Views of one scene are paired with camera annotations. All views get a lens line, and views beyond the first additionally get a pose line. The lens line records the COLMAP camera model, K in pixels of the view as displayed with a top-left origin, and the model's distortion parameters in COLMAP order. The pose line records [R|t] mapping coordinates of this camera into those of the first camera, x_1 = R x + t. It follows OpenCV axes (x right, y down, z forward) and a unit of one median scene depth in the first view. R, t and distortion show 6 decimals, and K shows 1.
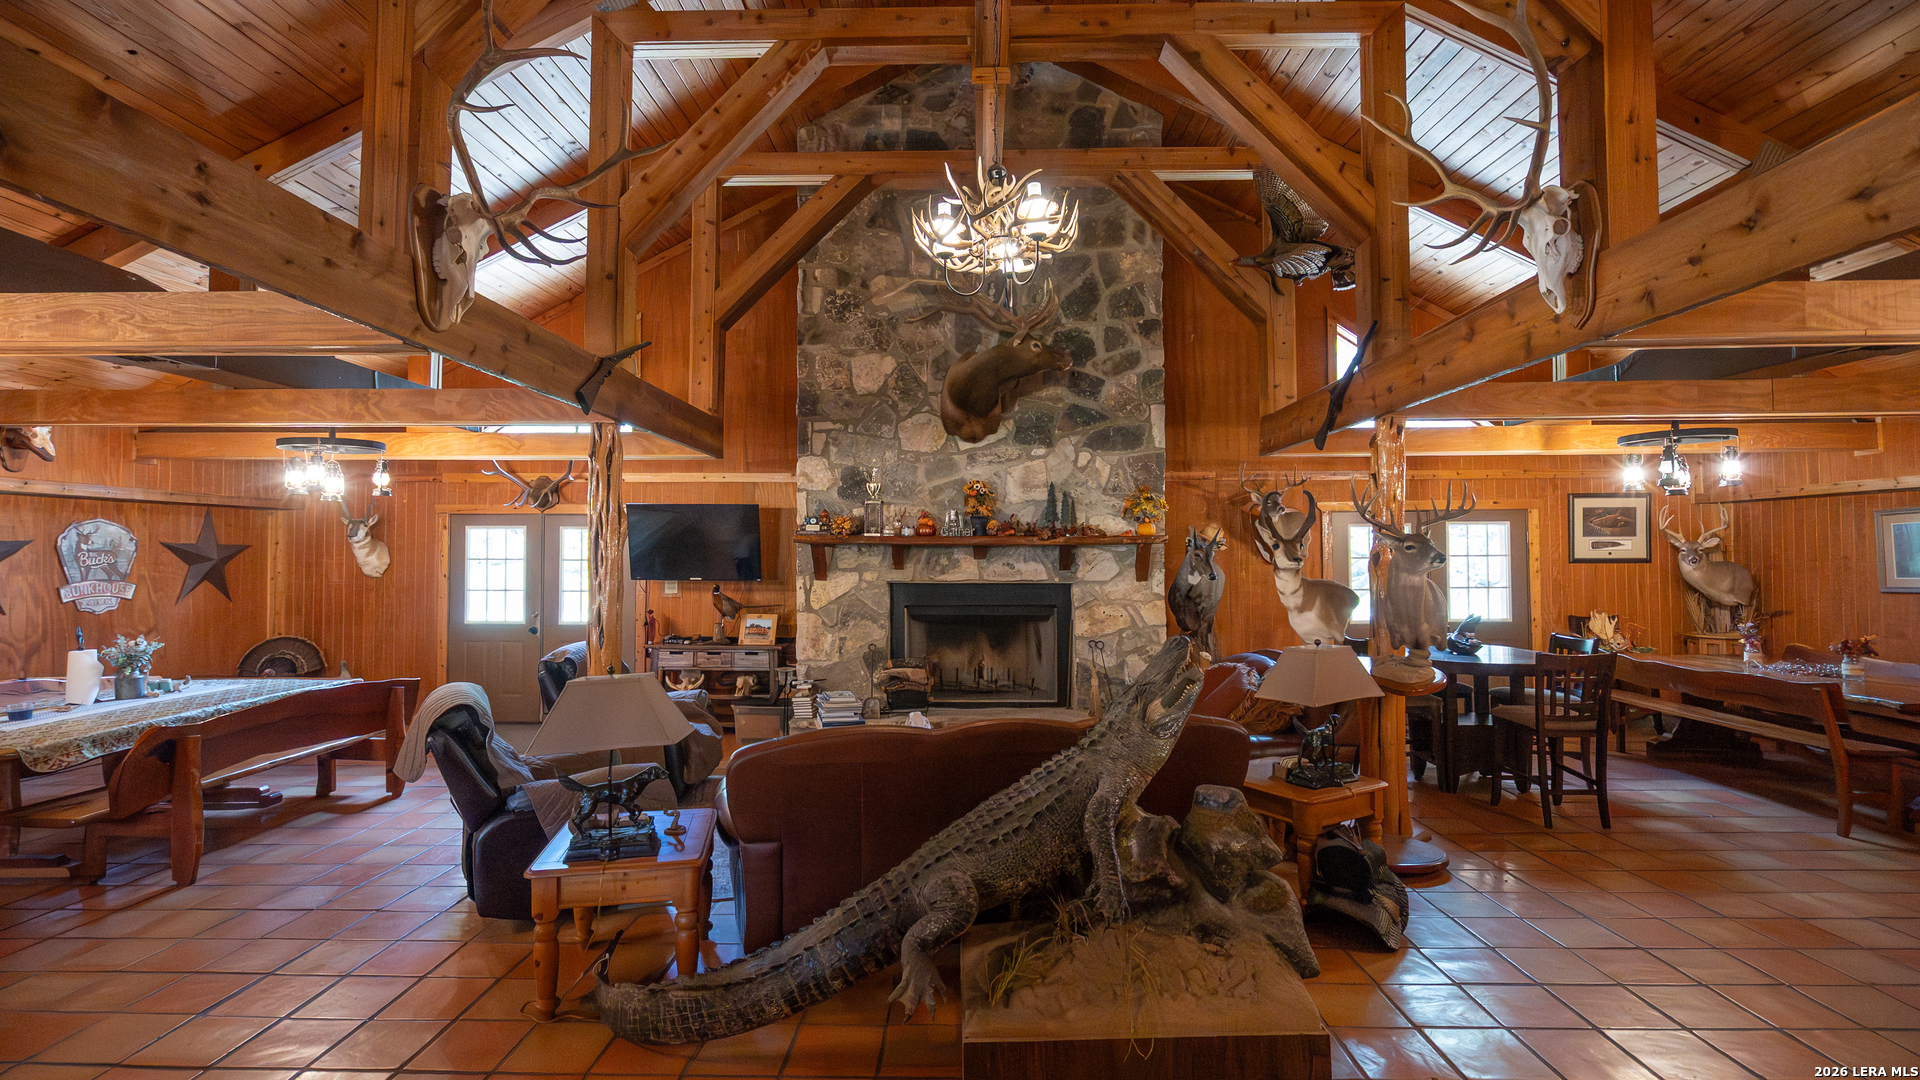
lens RADIAL K [[865.5, 0, 954.4], [0, 865.5, 537.8], [0, 0, 1]] dist [-0.001886, 0.000445]
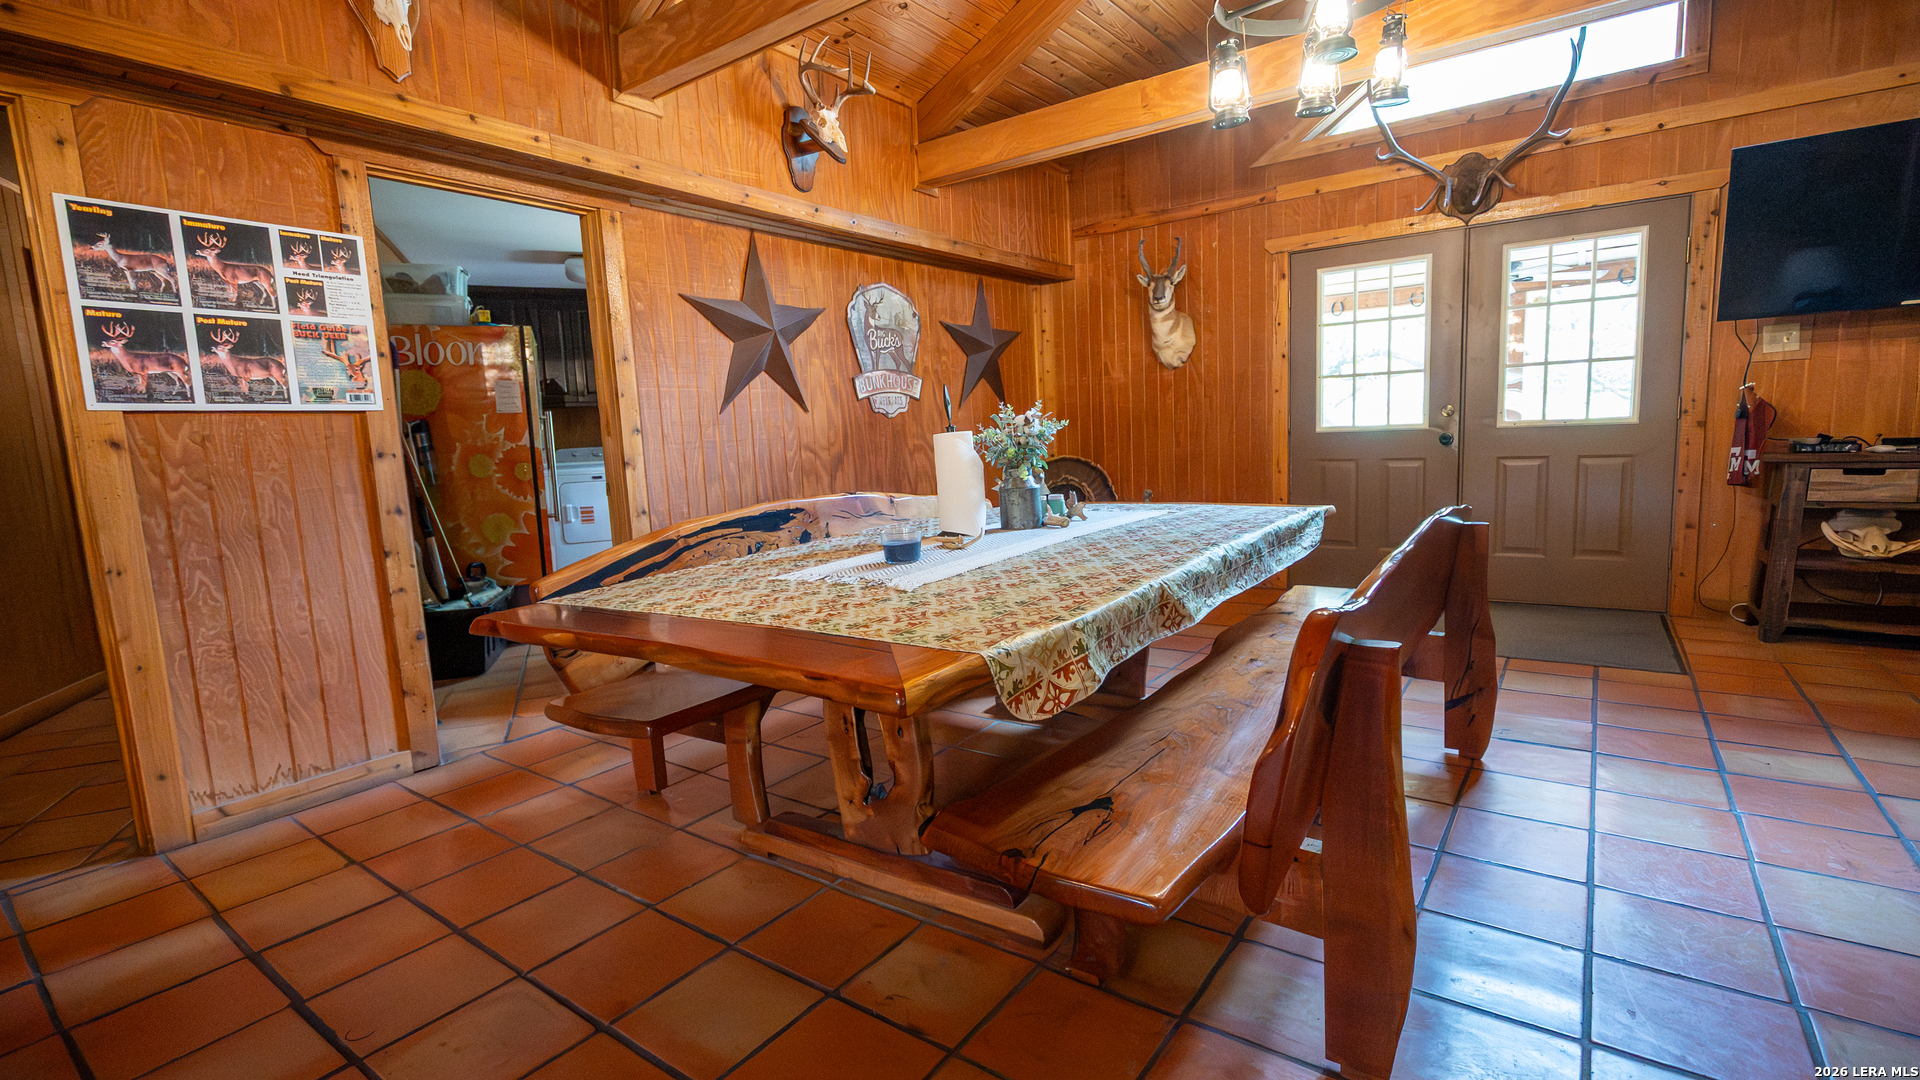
lens RADIAL K [[865.5, 0, 959.9], [0, 865.5, 540.1], [0, 0, 1]] dist [-0.001886, 0.000445]
pose [[0.823381, 0.035267, -0.566391, -0.524260], [0.057962, 0.987621, 0.145758, 0.087529], [0.564521, -0.152844, 0.811144, 0.422963]]
